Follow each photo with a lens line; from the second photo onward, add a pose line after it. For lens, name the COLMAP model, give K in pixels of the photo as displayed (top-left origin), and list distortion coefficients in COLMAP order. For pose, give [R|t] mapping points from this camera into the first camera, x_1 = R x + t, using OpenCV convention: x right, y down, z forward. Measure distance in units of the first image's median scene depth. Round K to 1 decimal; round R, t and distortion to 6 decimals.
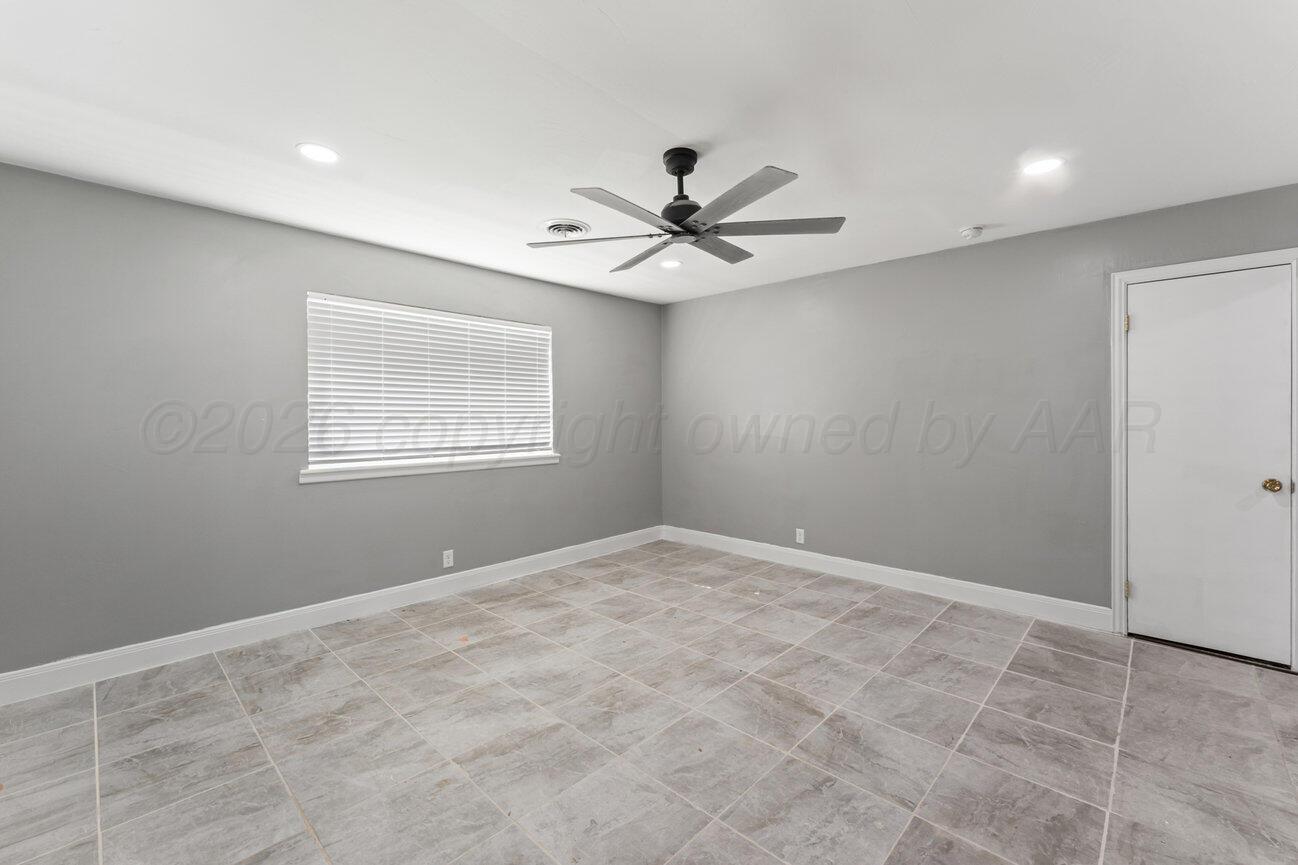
lens RADIAL K [[536.9, 0, 648.2], [0, 536.9, 421.2], [0, 0, 1]] dist [0.000085, -0.000013]
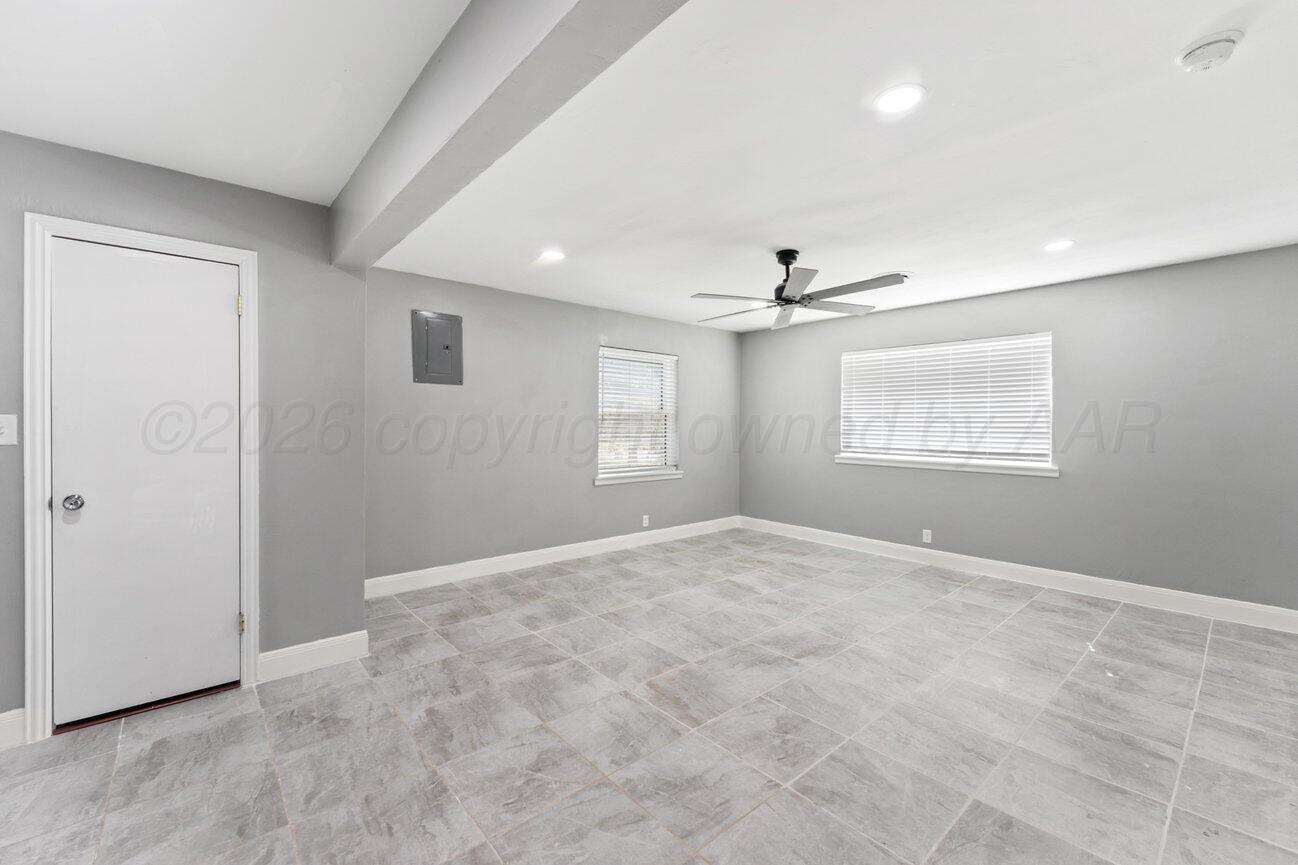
lens RADIAL K [[536.9, 0, 648.2], [0, 536.9, 421.2], [0, 0, 1]] dist [0.000085, -0.000013]
pose [[-0.093930, -0.004098, -0.995570, 1.153932], [-0.017501, 0.999844, -0.002465, -0.005453], [0.995425, 0.017192, -0.093988, 0.536328]]
